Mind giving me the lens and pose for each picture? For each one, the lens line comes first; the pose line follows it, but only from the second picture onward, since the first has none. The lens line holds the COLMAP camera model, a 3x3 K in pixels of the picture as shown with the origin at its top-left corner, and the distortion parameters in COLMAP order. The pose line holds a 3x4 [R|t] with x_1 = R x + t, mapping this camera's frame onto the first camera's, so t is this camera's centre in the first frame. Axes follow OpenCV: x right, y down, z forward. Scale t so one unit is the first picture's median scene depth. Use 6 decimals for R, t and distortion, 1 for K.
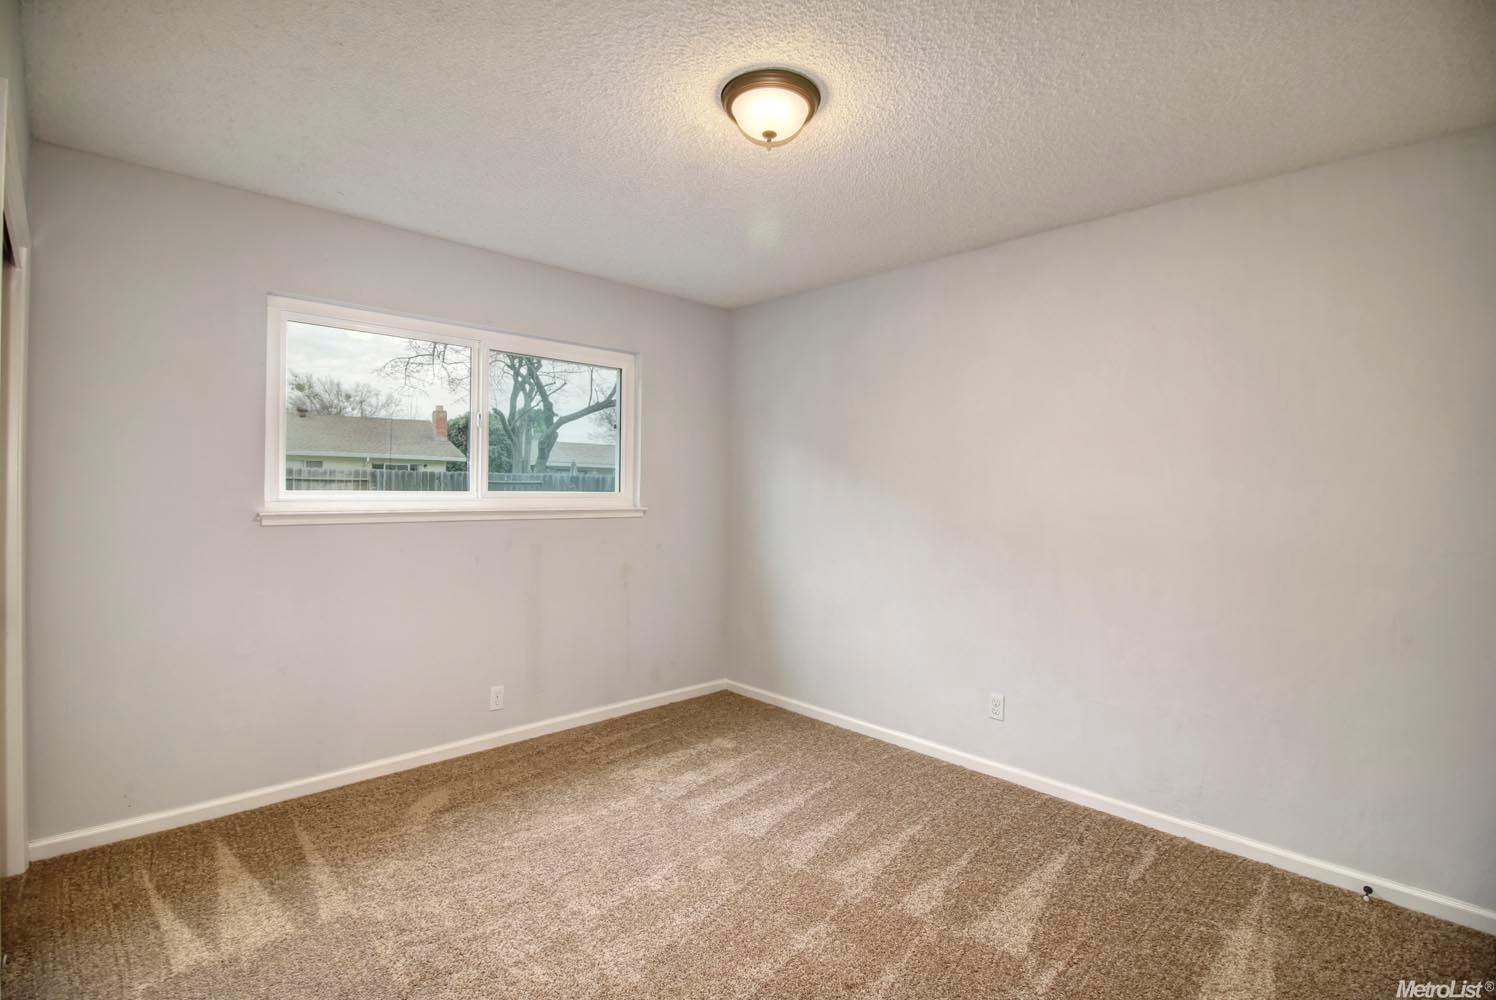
lens RADIAL K [[708.0, 0, 746.3], [0, 708.0, 490.5], [0, 0, 1]] dist [0.000412, -0.013498]
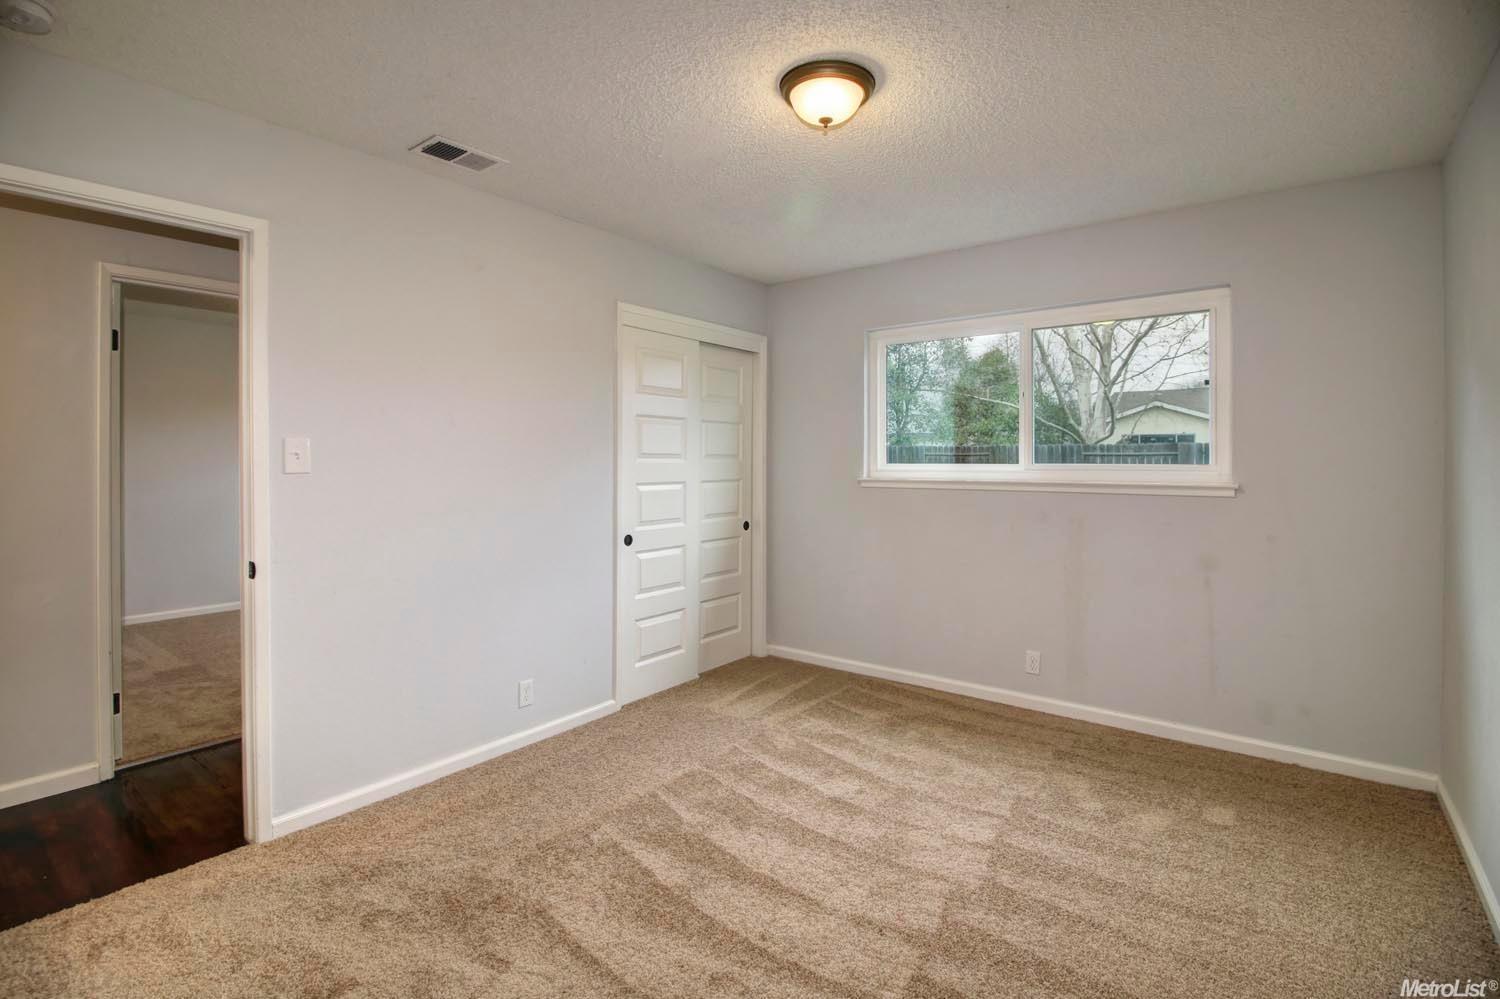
lens RADIAL K [[695.2, 0, 743.4], [0, 695.2, 463.5], [0, 0, 1]] dist [0.000302, 0.000029]
pose [[0.145379, -0.011544, -0.989309, 0.647021], [-0.006181, 0.999902, -0.012576, 0.017784], [0.989357, 0.007943, 0.145294, 0.463826]]
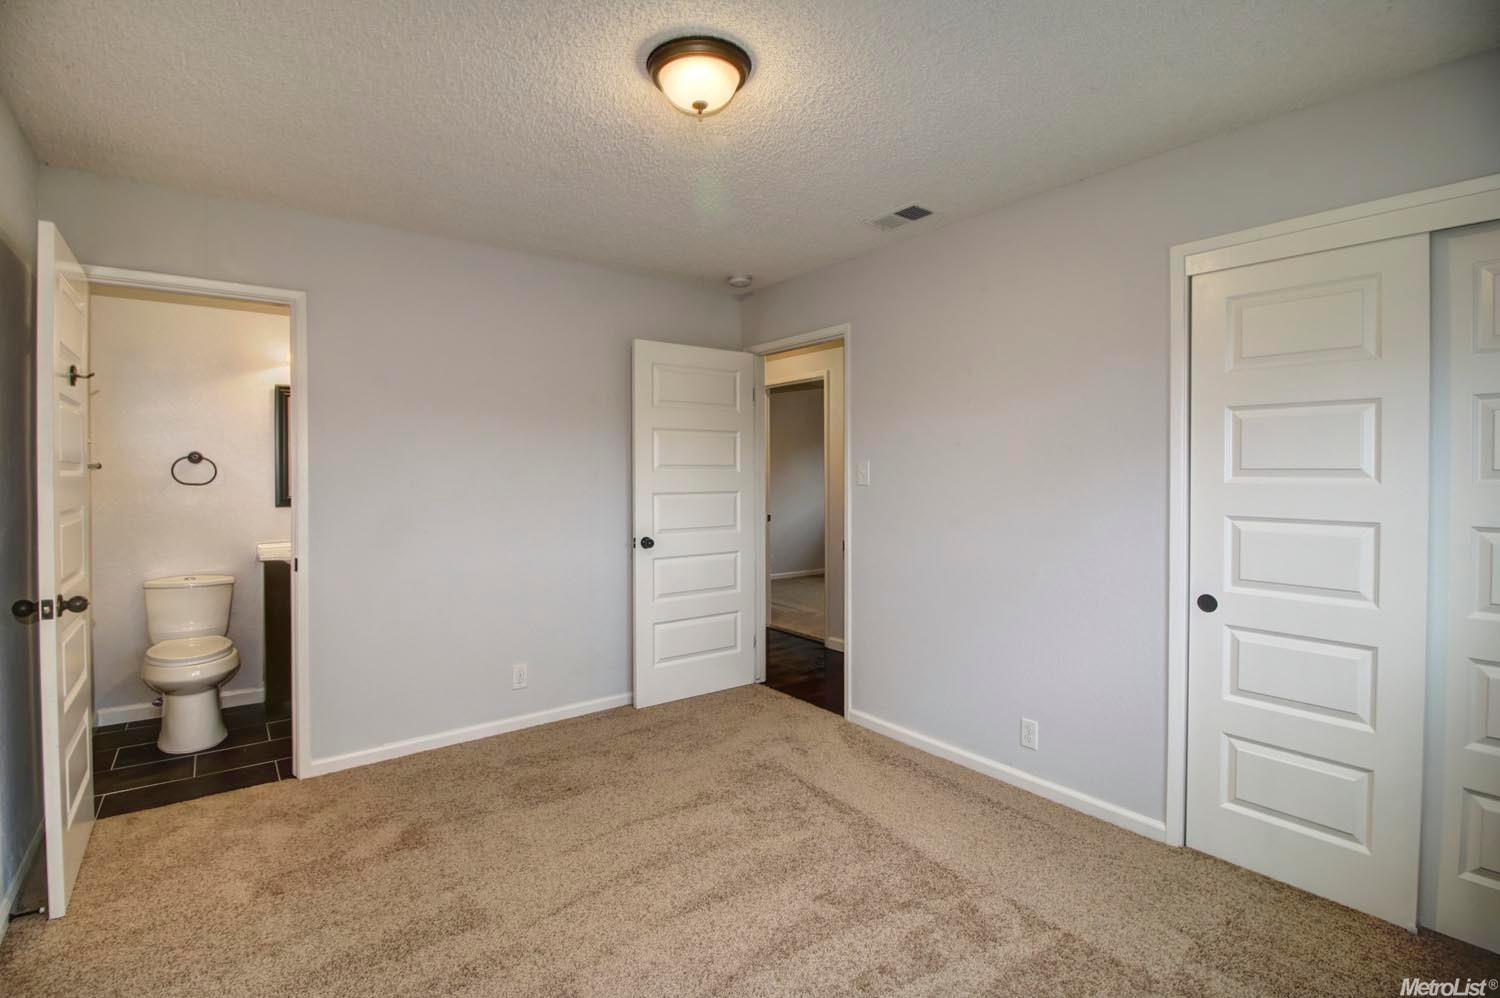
lens RADIAL K [[709.9, 0, 748.3], [0, 709.9, 489.5], [0, 0, 1]] dist [0.000412, -0.013498]
pose [[-0.993900, -0.016408, 0.109053, -0.094149], [-0.012763, 0.999339, 0.034038, -0.009711], [-0.109540, 0.032438, -0.993453, 1.230770]]
